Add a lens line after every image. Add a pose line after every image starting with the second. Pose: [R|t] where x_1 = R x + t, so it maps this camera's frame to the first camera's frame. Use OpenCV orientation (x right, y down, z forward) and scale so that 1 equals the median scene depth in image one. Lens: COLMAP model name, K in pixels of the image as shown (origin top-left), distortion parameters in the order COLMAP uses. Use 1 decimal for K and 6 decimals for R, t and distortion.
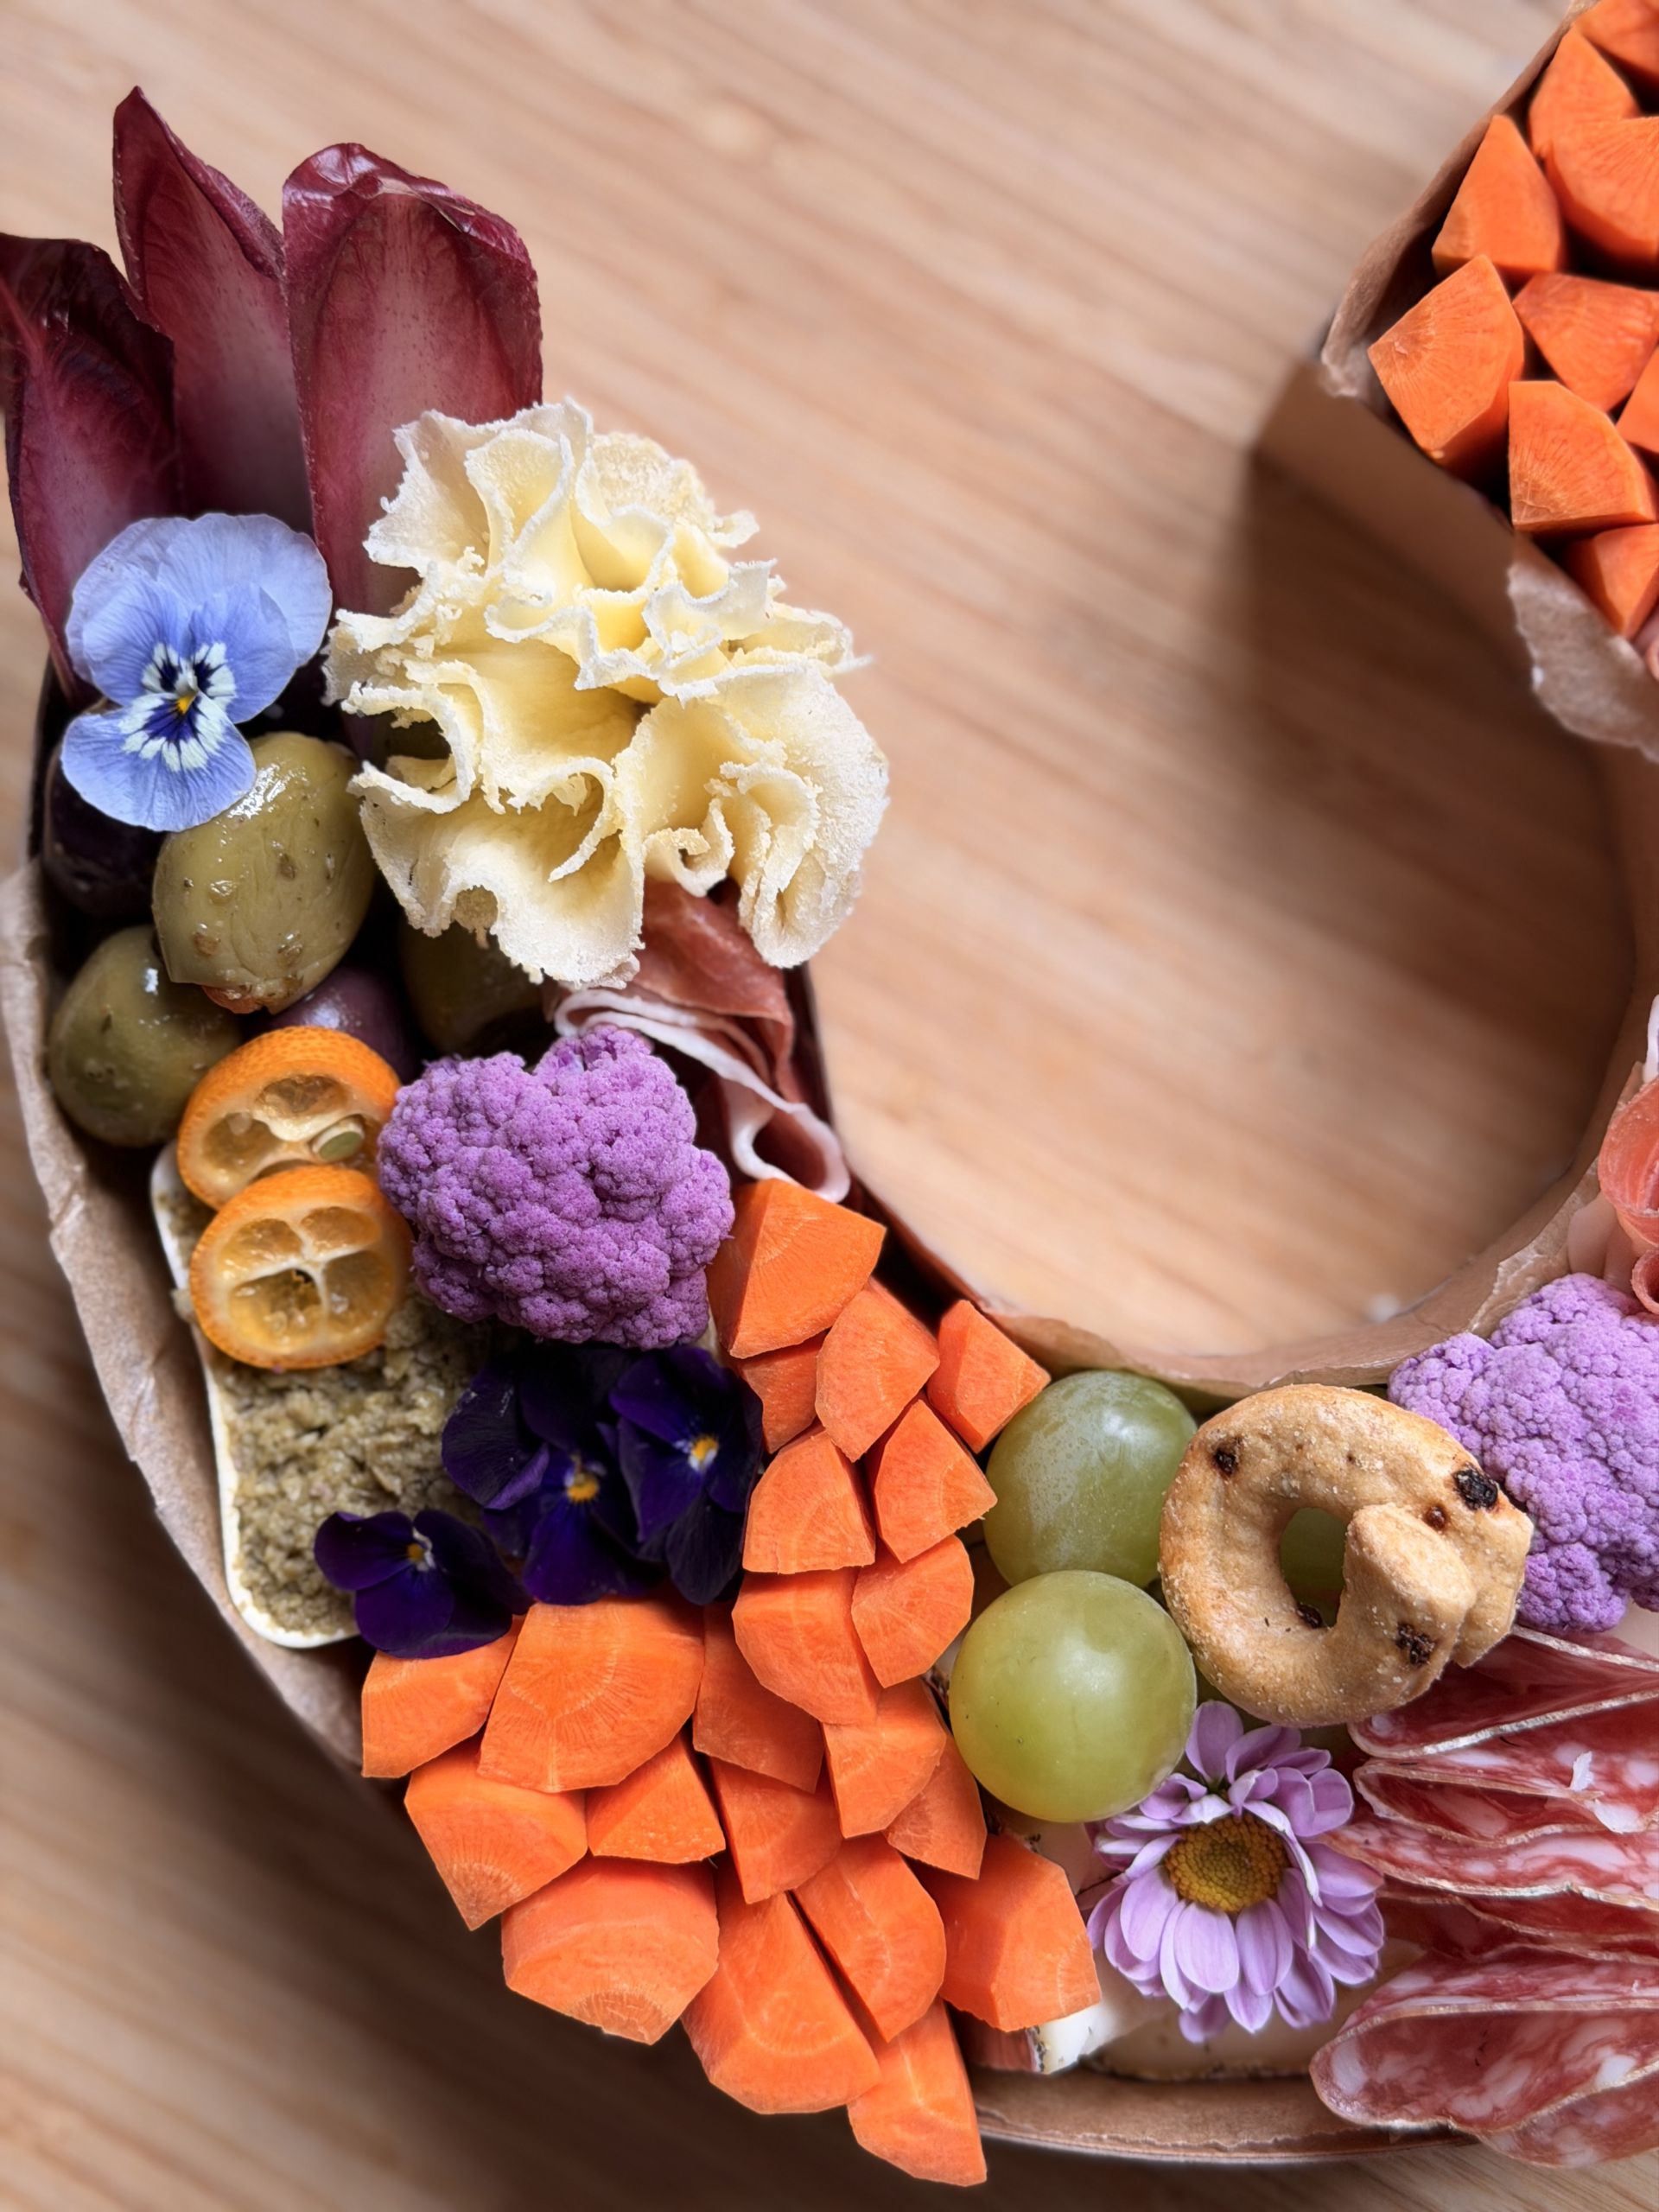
lens RADIAL K [[3108.7, 0, 829.5], [0, 3108.7, 1106.0], [0, 0, 1]] dist [0.131812, -0.116454]
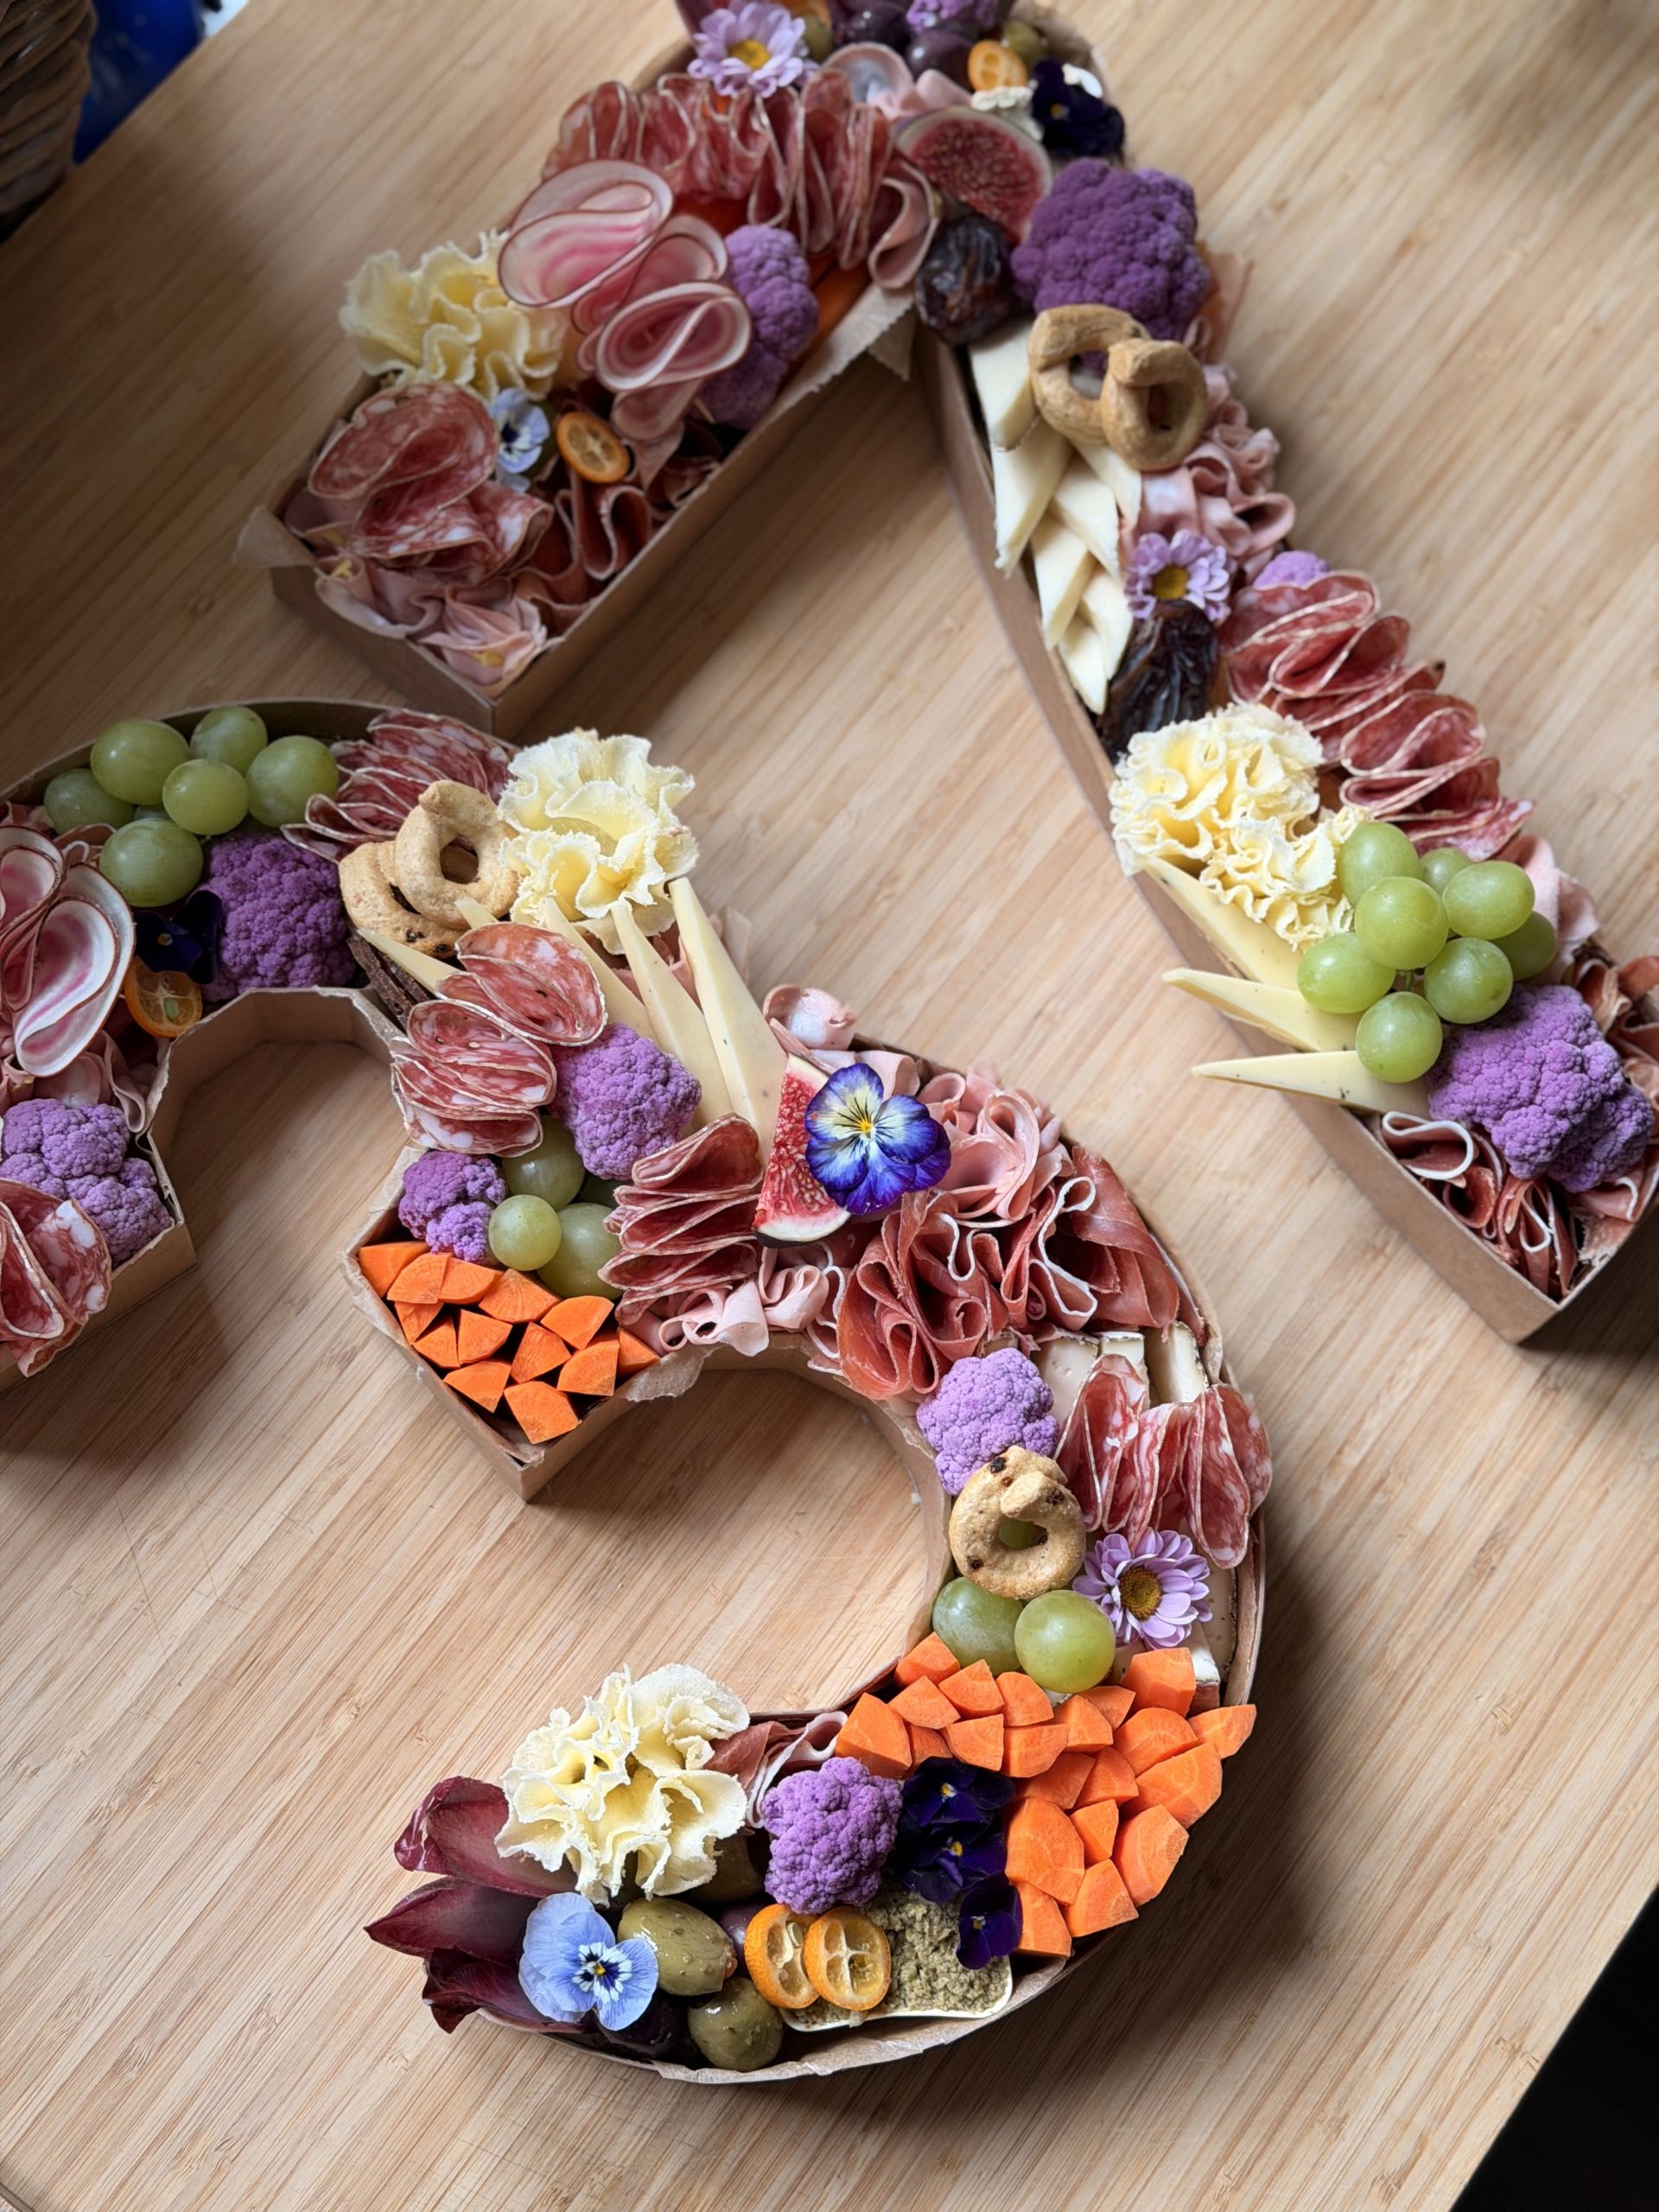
lens RADIAL K [[3108.7, 0, 829.5], [0, 3108.7, 1106.0], [0, 0, 1]] dist [0.131812, -0.116454]
pose [[0.125039, -0.937314, 0.325282, -0.340134], [0.987780, 0.148351, 0.047774, -0.167074], [-0.093035, 0.315333, 0.944410, -1.386326]]
